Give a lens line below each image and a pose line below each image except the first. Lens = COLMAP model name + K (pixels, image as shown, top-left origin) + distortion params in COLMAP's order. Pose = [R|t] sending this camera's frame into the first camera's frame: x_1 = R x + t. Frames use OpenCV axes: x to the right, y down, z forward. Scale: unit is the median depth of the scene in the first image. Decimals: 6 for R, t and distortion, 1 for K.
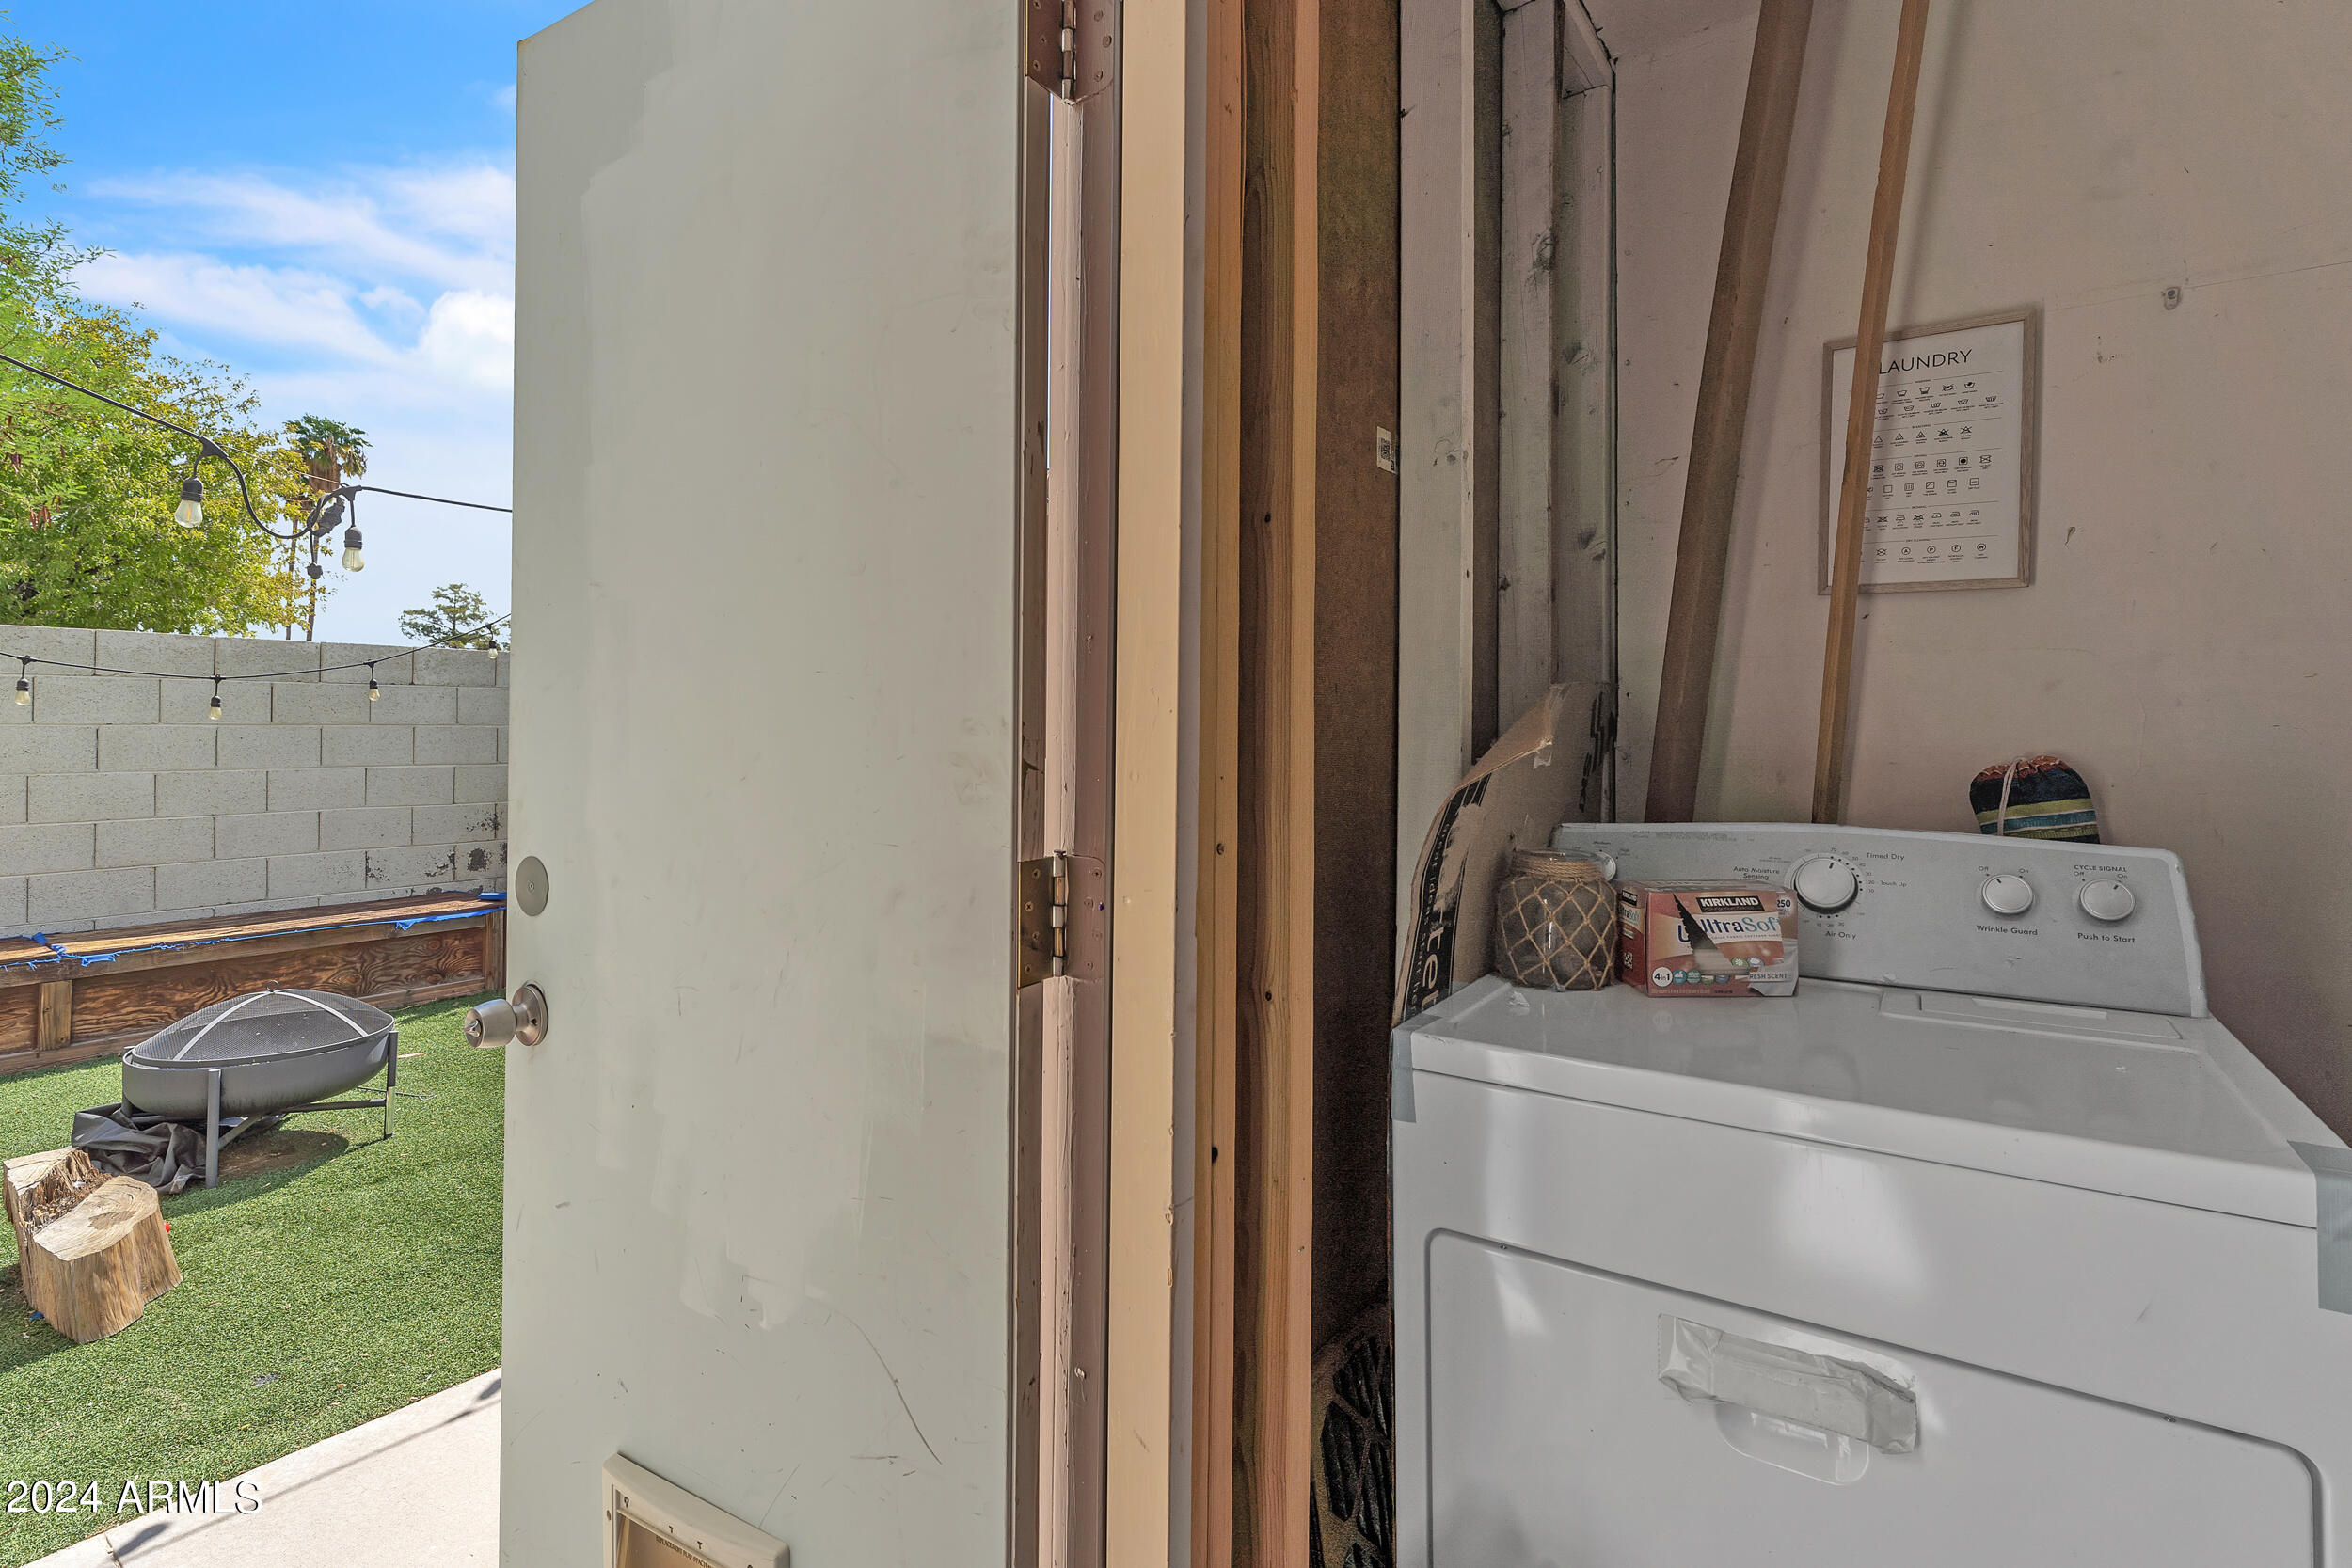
lens RADIAL K [[1082.8, 0, 1119.7], [0, 1082.8, 717.5], [0, 0, 1]] dist [-0.004589, -0.001978]
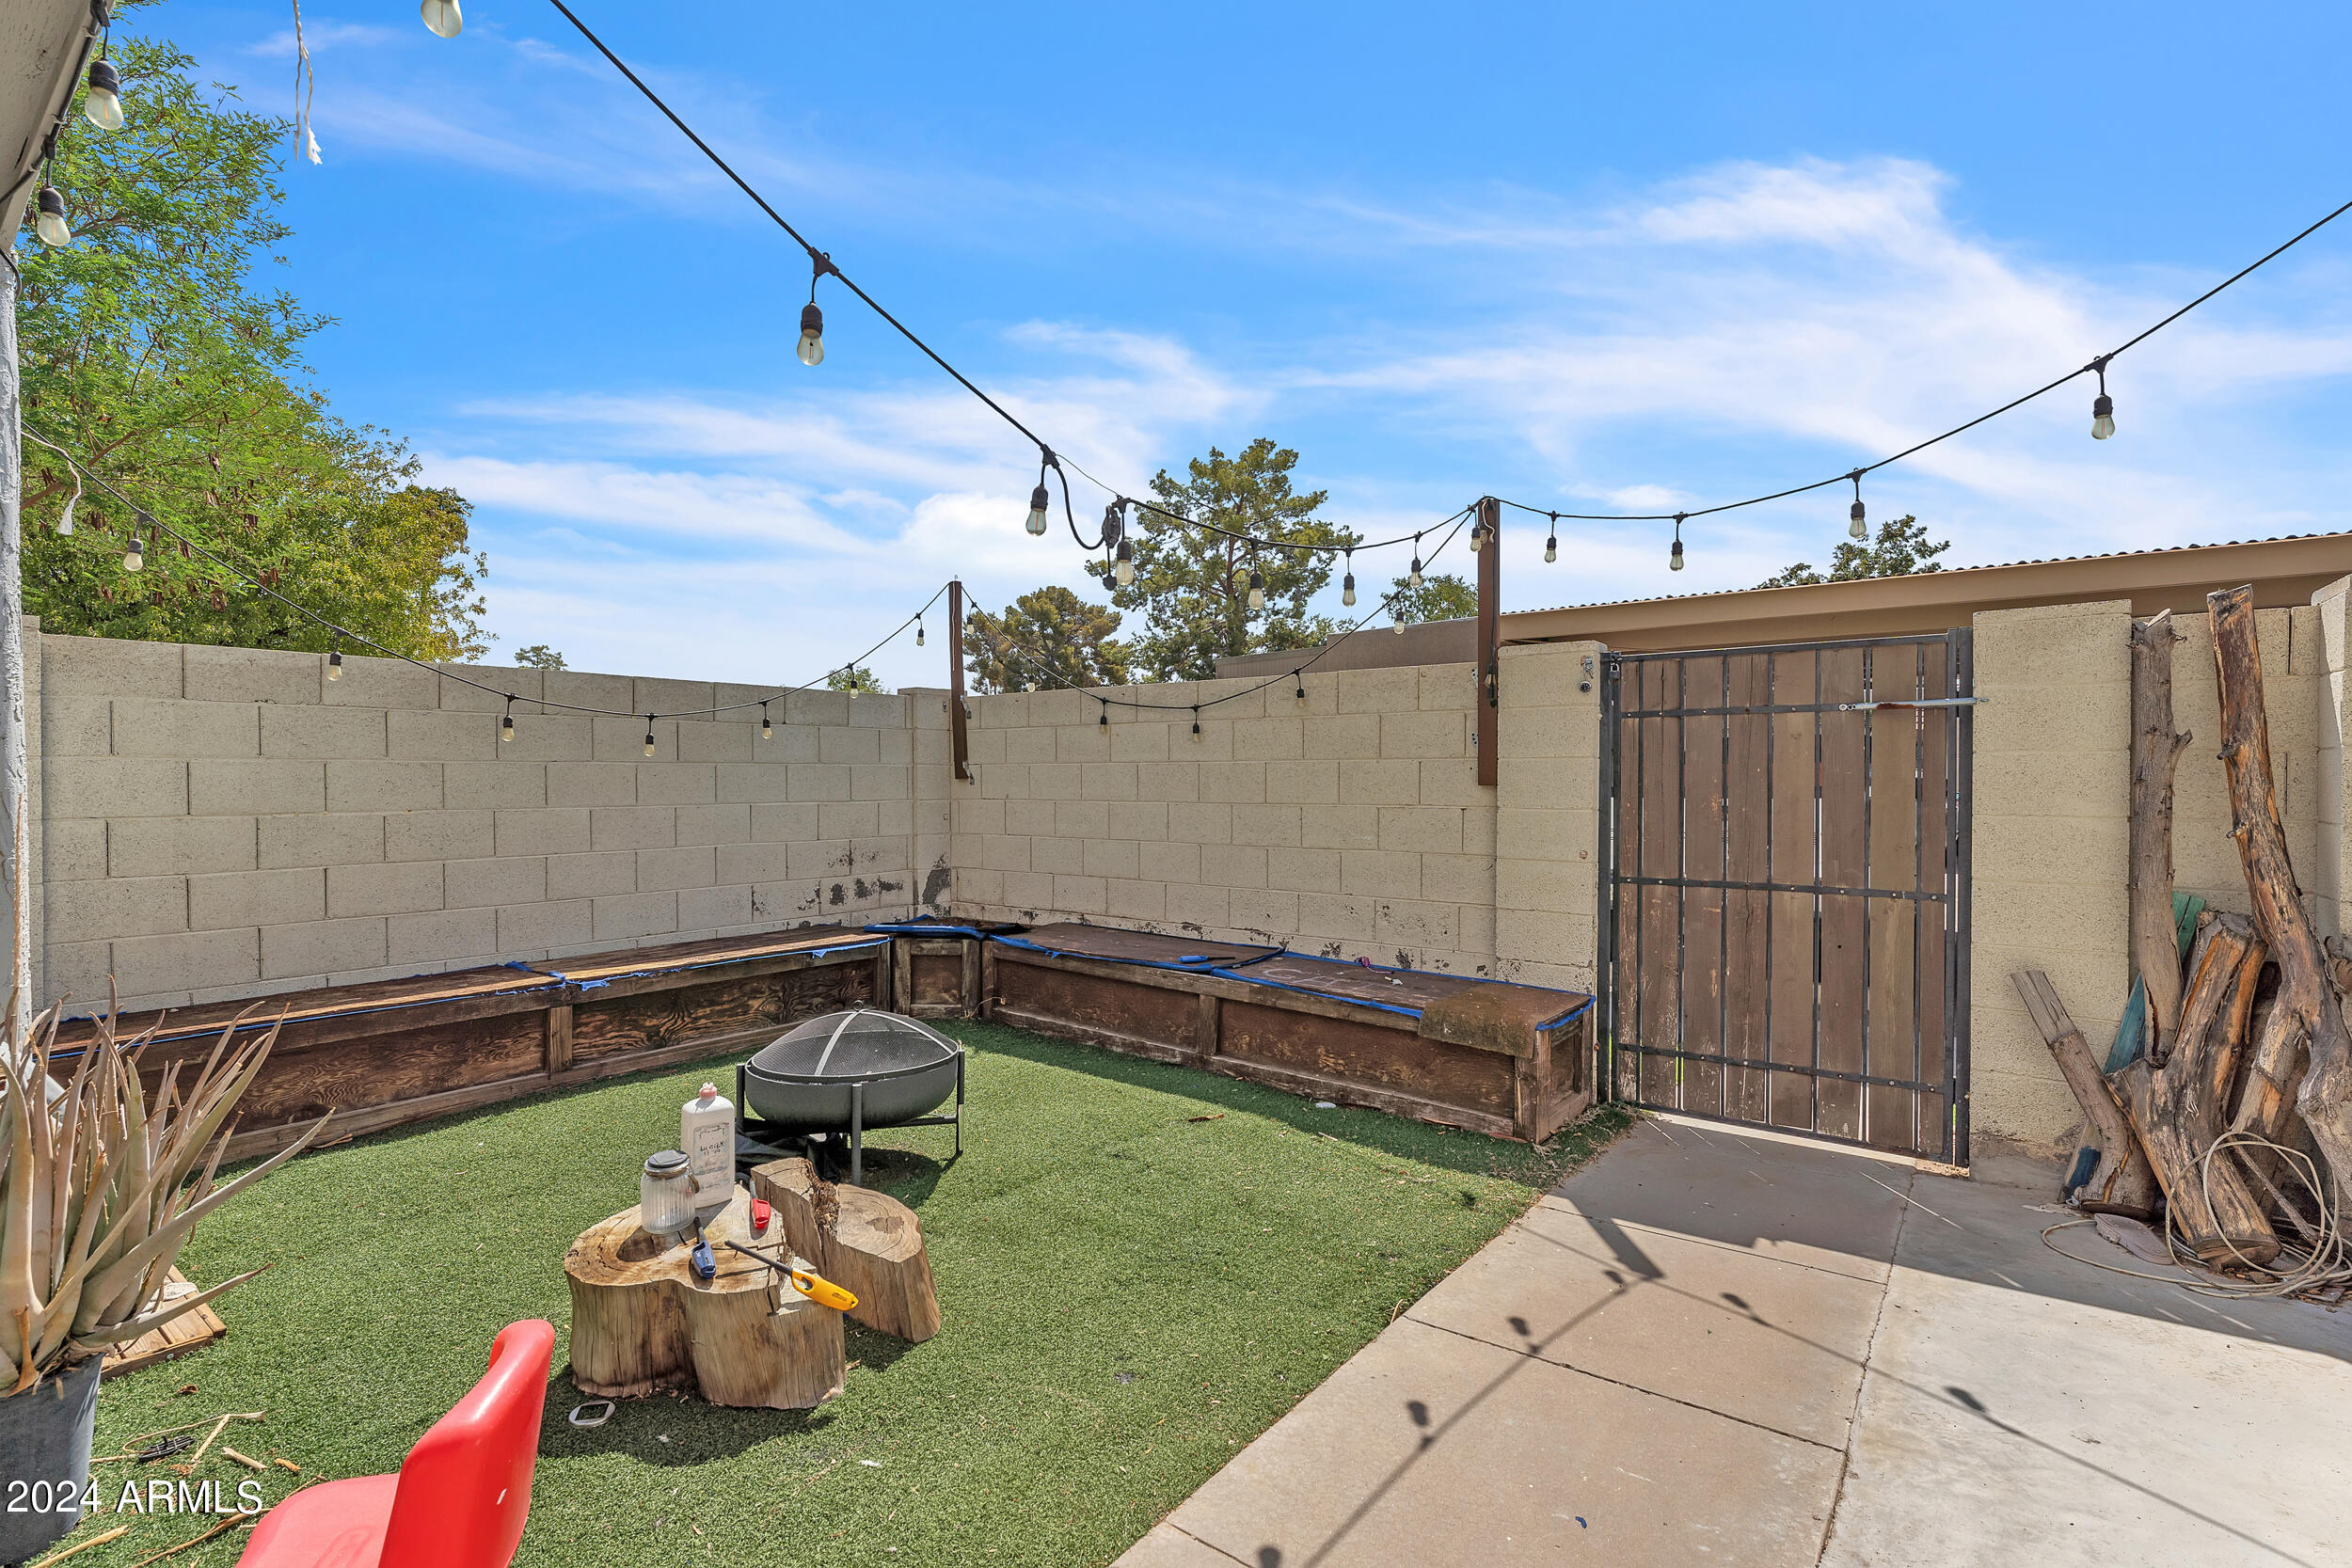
lens RADIAL K [[1082.8, 0, 1183.4], [0, 1082.8, 790.8], [0, 0, 1]] dist [-0.004589, -0.001978]
pose [[0.997977, -0.009610, -0.062846, -0.281266], [0.011375, 0.999549, 0.027793, 0.011861], [0.062550, -0.028451, 0.997636, -0.004083]]
